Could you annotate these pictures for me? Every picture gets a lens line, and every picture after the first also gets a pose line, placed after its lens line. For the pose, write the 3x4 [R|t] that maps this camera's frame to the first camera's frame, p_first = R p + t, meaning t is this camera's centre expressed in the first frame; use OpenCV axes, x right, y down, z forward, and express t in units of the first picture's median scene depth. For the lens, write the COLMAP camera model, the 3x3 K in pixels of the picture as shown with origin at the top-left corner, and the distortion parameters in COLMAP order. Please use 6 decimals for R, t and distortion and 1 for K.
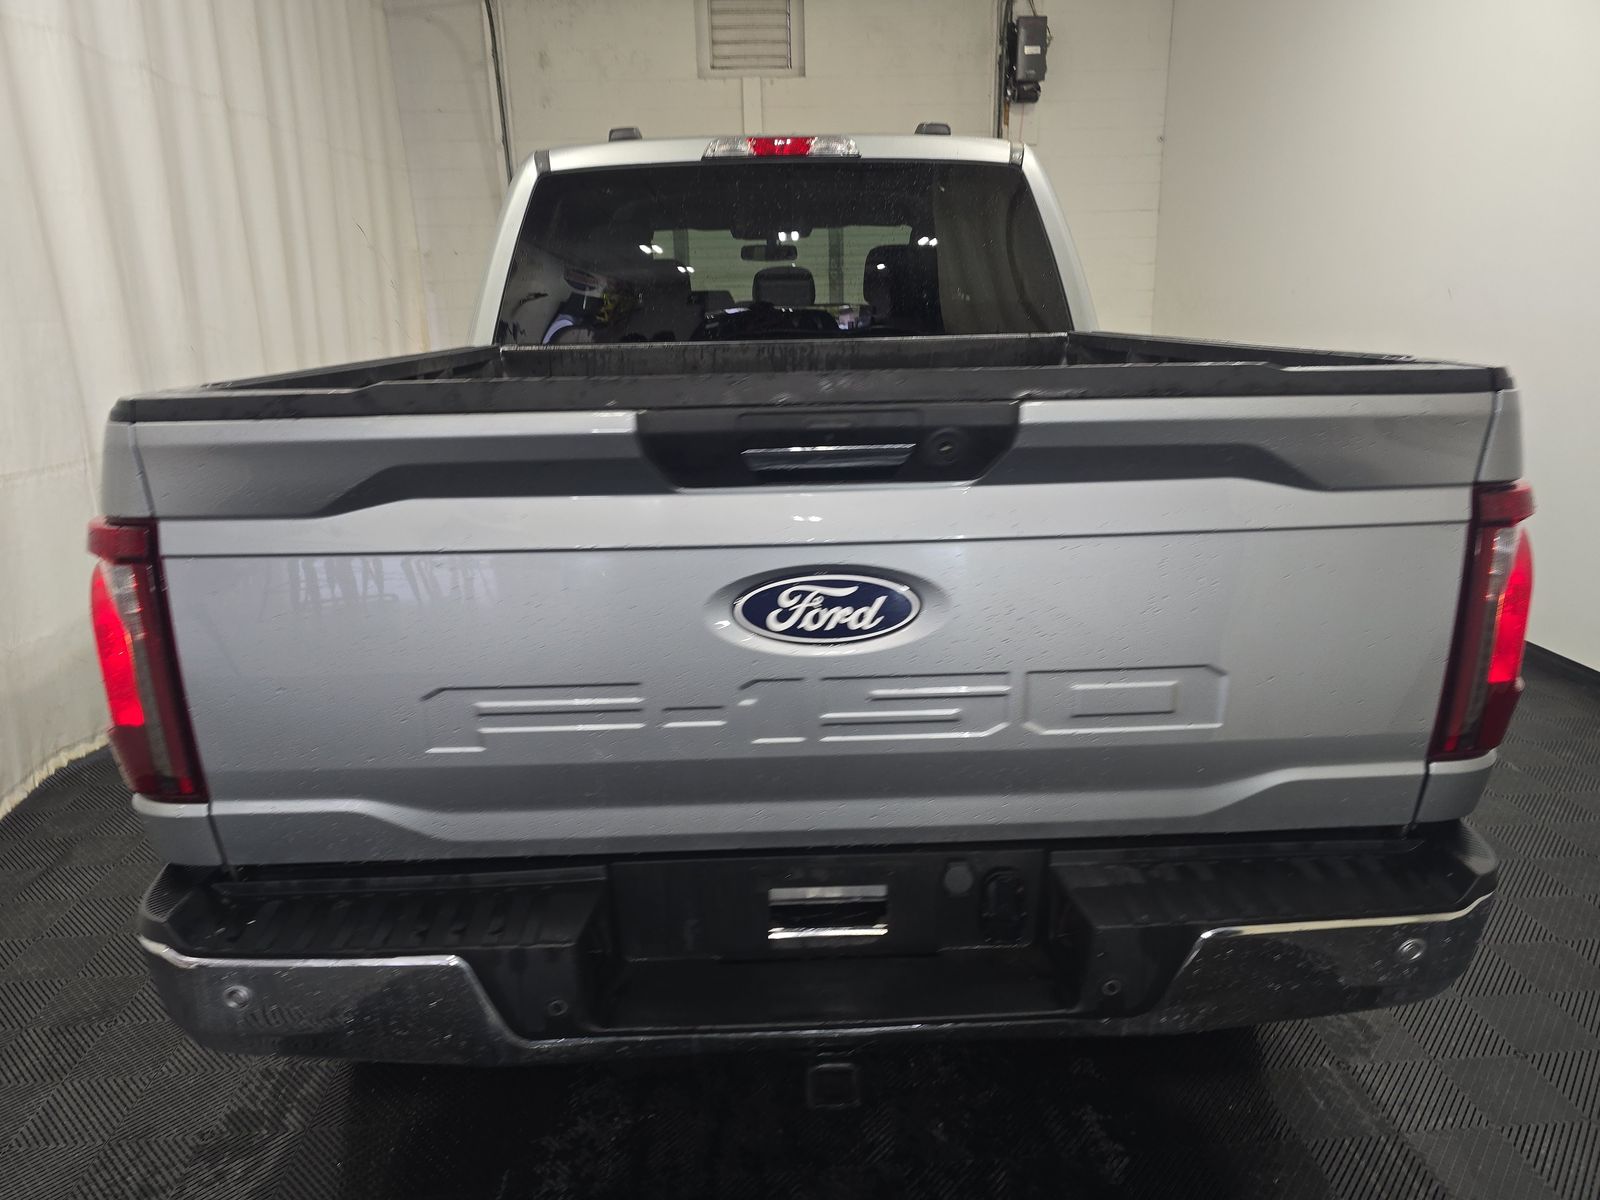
lens RADIAL K [[1074.1, 0, 800.0], [0, 1074.1, 600.0], [0, 0, 1]] dist [0.047673, -0.036155]
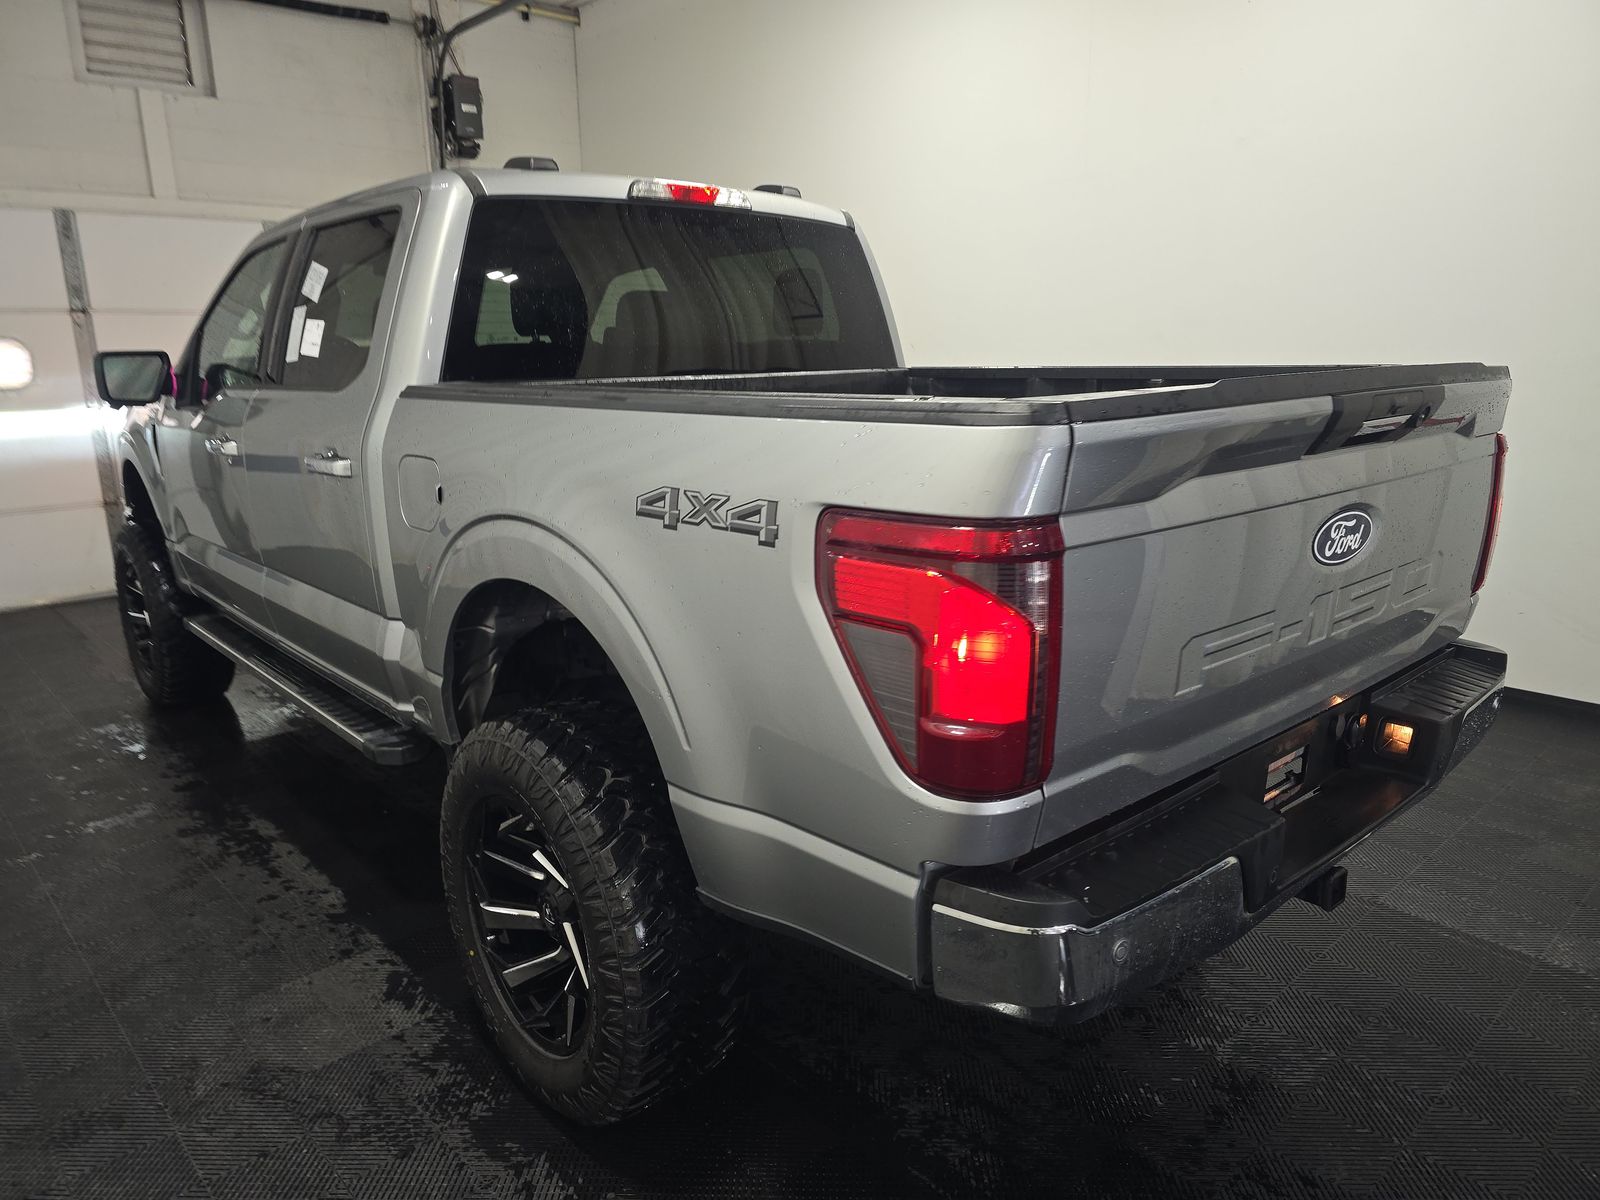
lens RADIAL K [[1074.1, 0, 800.0], [0, 1074.1, 600.0], [0, 0, 1]] dist [0.047673, -0.036155]
pose [[0.777646, -0.136439, 0.613718, -0.231125], [0.167552, 0.985839, 0.006861, -0.006504], [-0.605964, 0.097494, 0.789495, 0.052143]]
